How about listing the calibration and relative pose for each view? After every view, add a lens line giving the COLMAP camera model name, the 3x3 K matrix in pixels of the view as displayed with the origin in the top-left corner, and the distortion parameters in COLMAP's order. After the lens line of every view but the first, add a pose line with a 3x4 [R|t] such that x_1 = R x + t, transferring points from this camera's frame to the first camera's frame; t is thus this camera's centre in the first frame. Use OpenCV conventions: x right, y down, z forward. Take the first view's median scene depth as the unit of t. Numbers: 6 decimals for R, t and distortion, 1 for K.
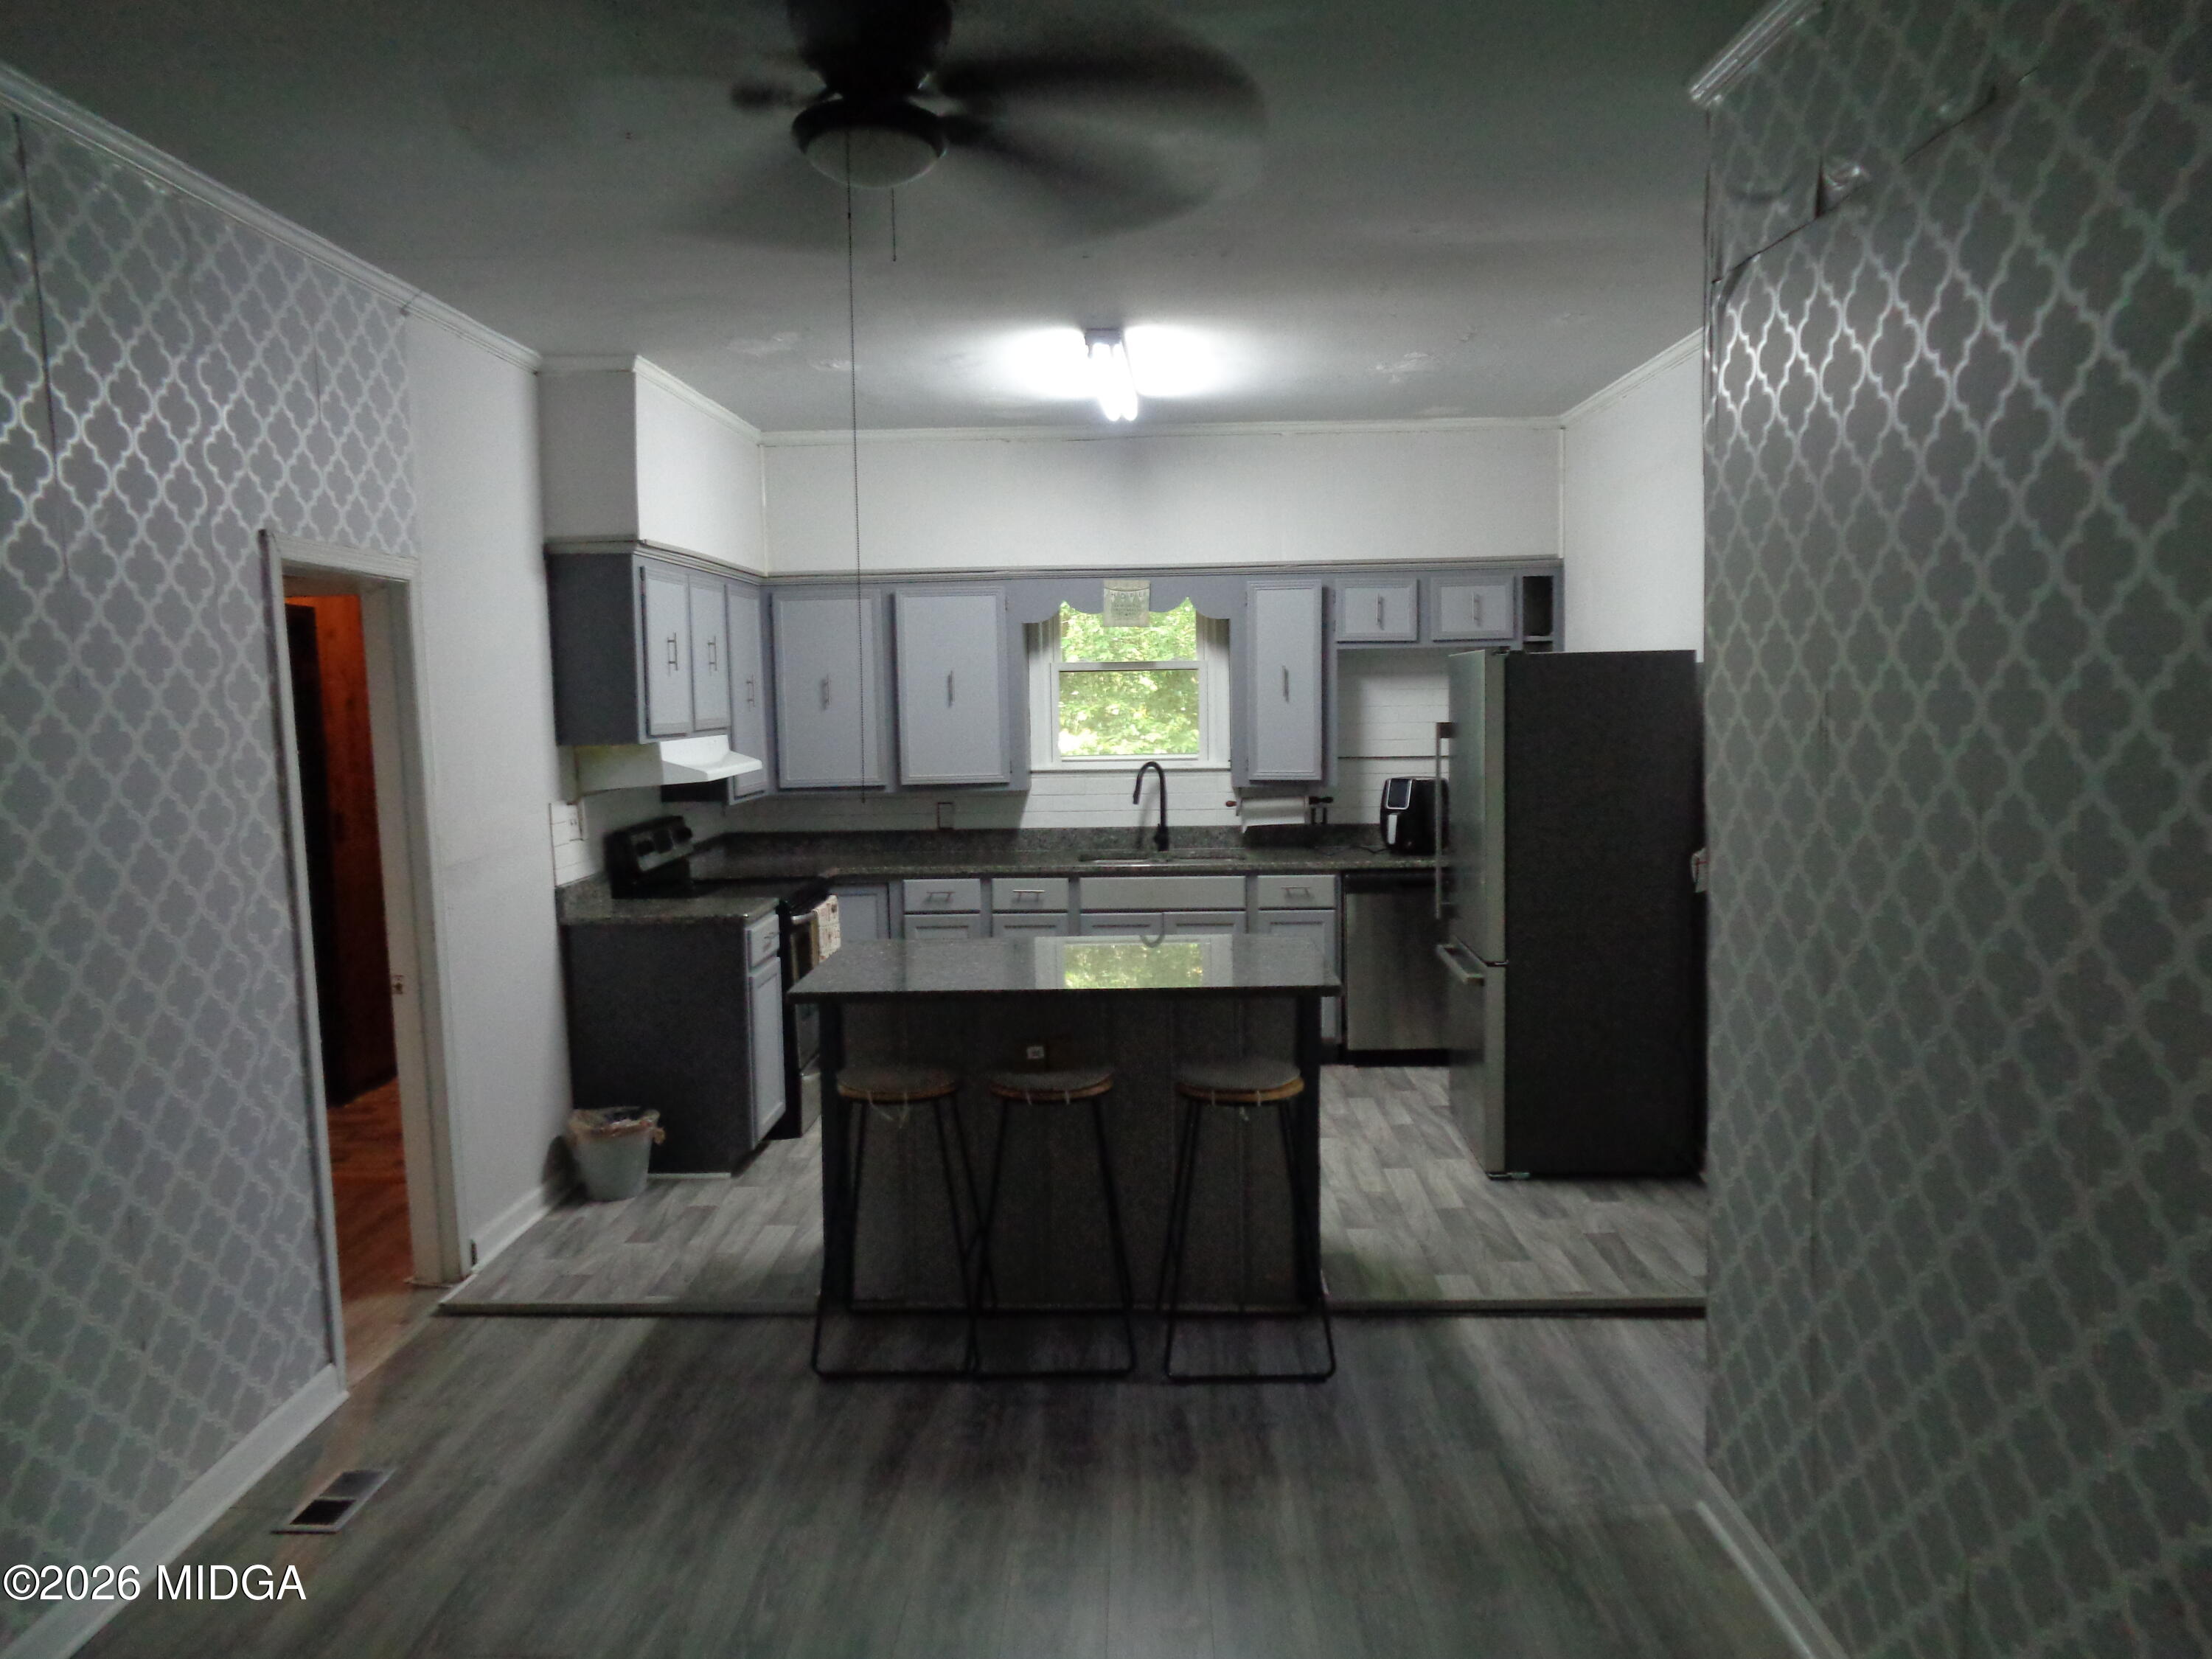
lens RADIAL K [[1667.4, 0, 1115.0], [0, 1667.4, 830.4], [0, 0, 1]] dist [0.003883, 0.003639]
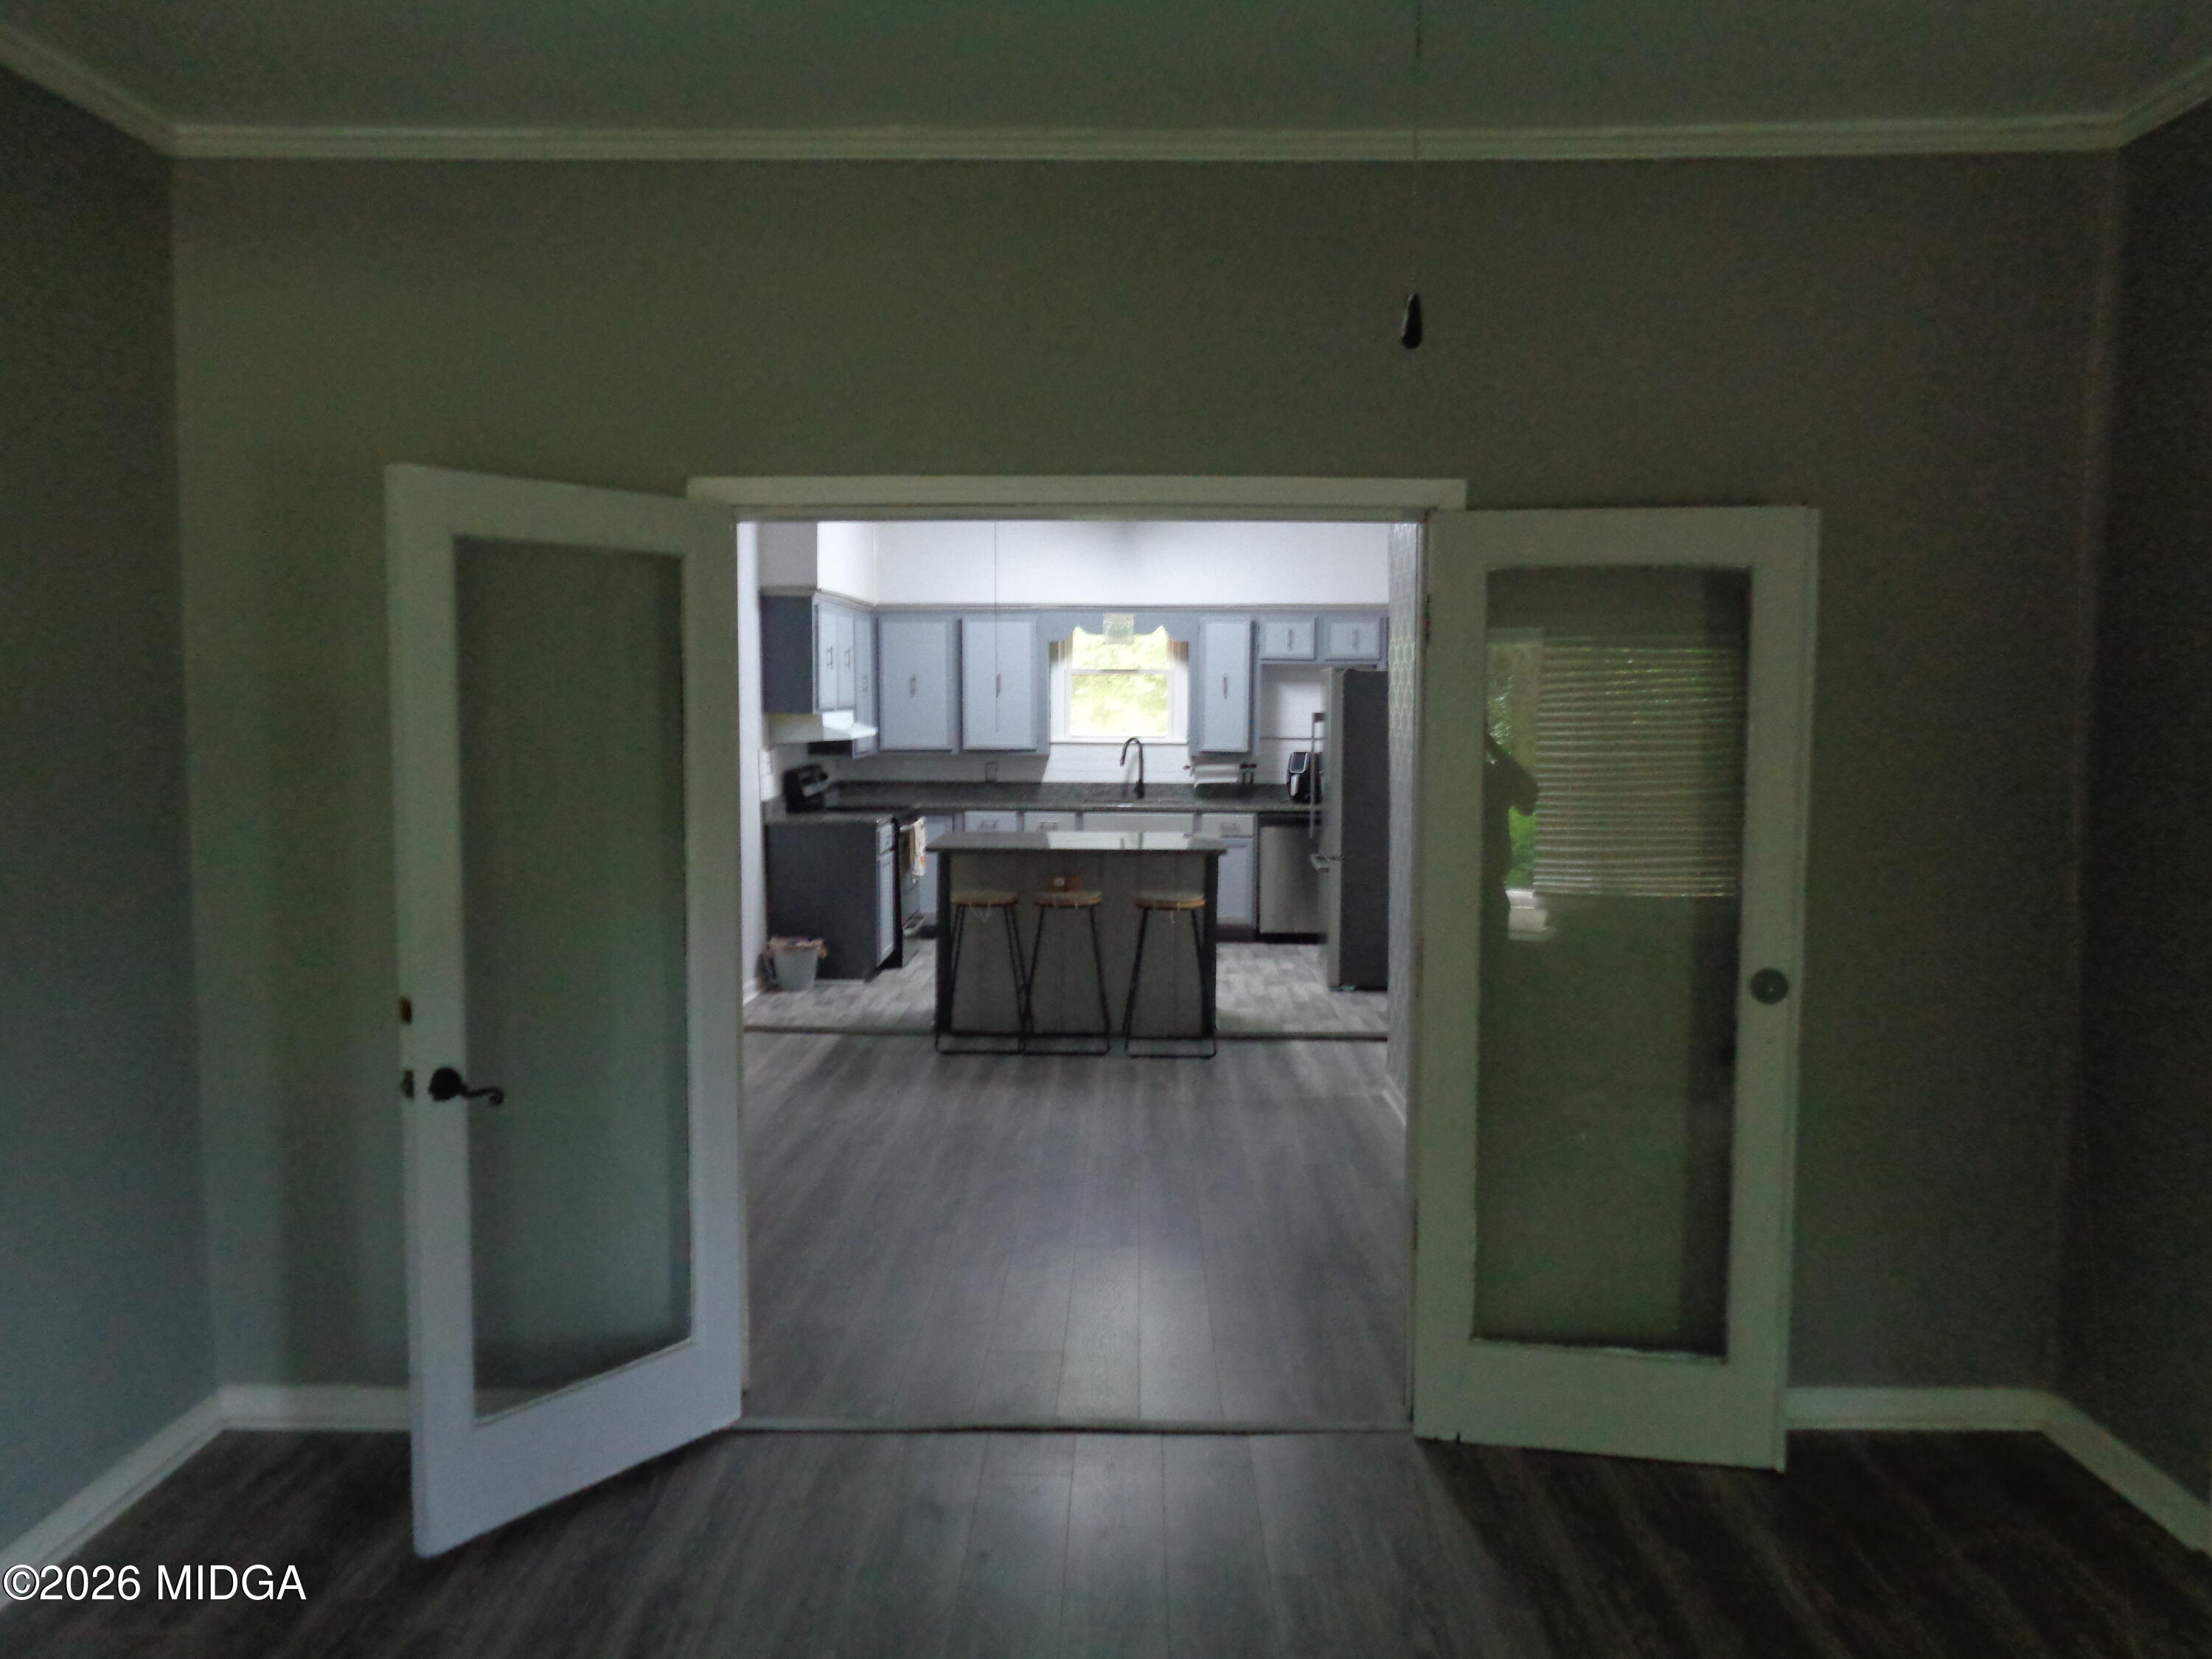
lens RADIAL K [[1667.4, 0, 1115.0], [0, 1667.4, 830.4], [0, 0, 1]] dist [0.003883, 0.003639]
pose [[0.999751, 0.022312, 0.000537, 0.006667], [-0.022311, 0.999750, -0.001151, 0.044870], [-0.000562, 0.001139, 0.999999, -0.489017]]
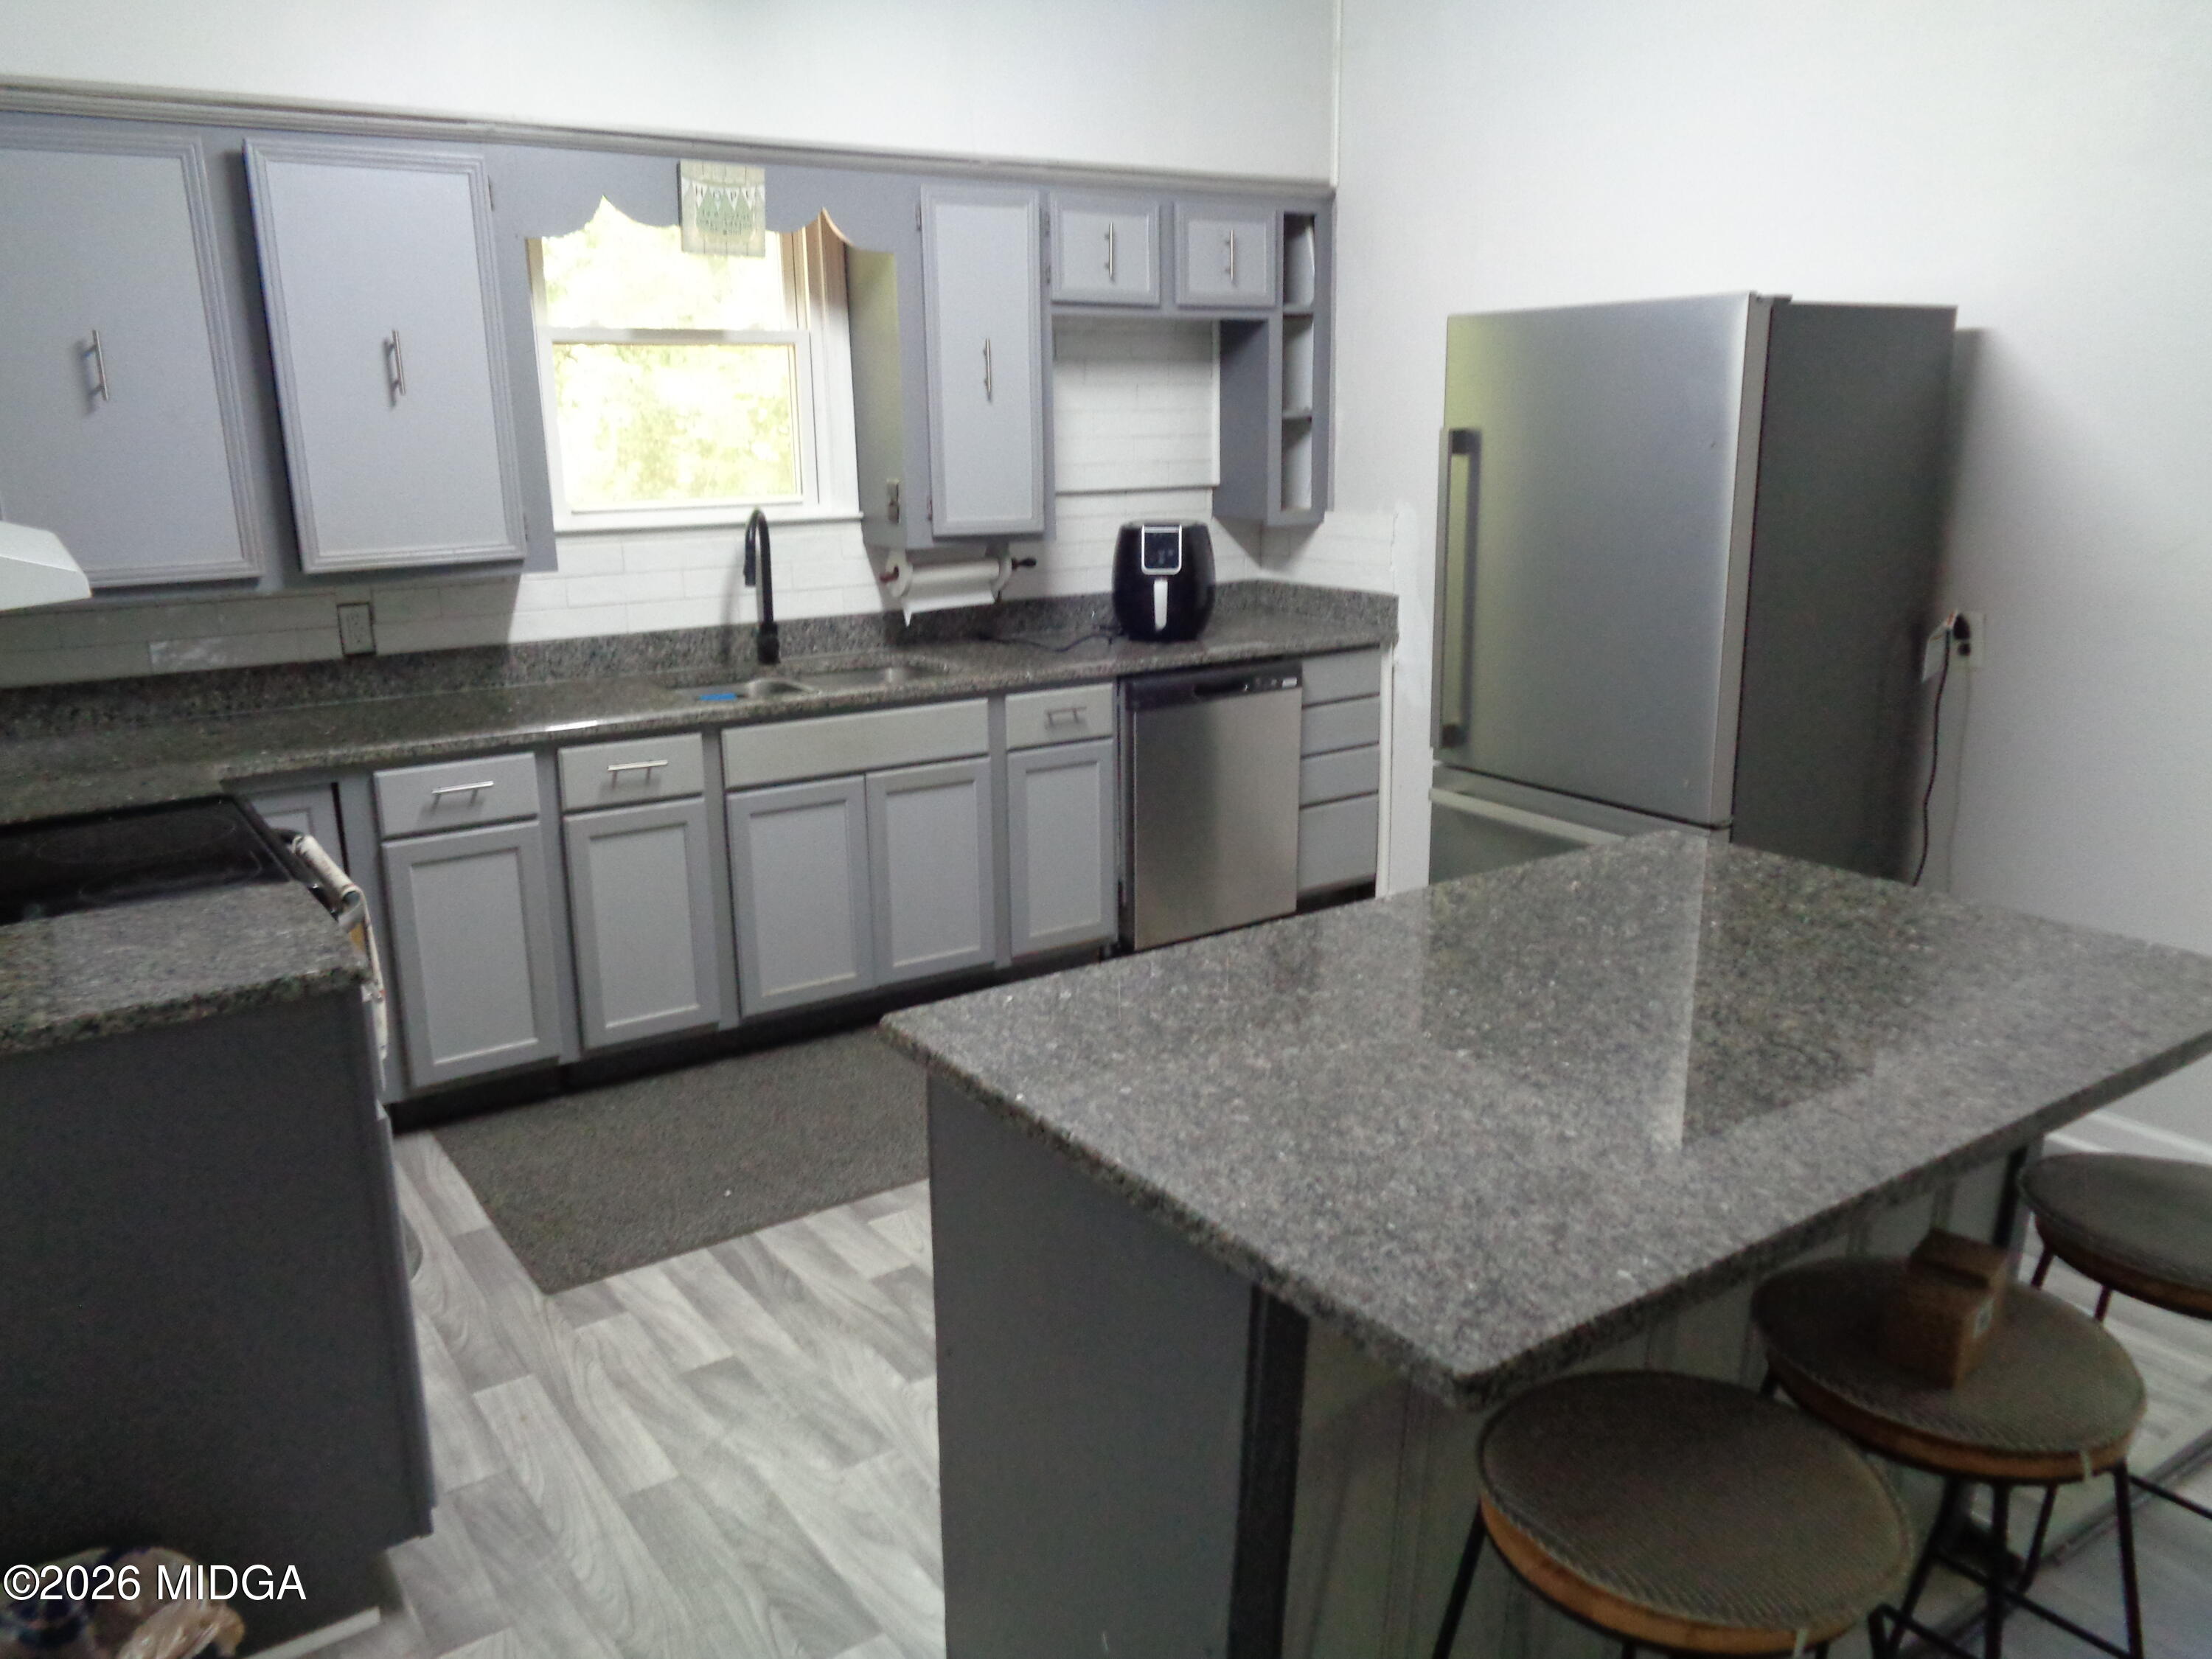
lens RADIAL K [[1667.4, 0, 1115.0], [0, 1667.4, 830.4], [0, 0, 1]] dist [0.003883, 0.003639]
pose [[0.809594, -0.138831, 0.570336, -0.230571], [0.048577, 0.984141, 0.170605, -0.025846], [-0.584977, -0.110416, 0.803499, 0.483307]]
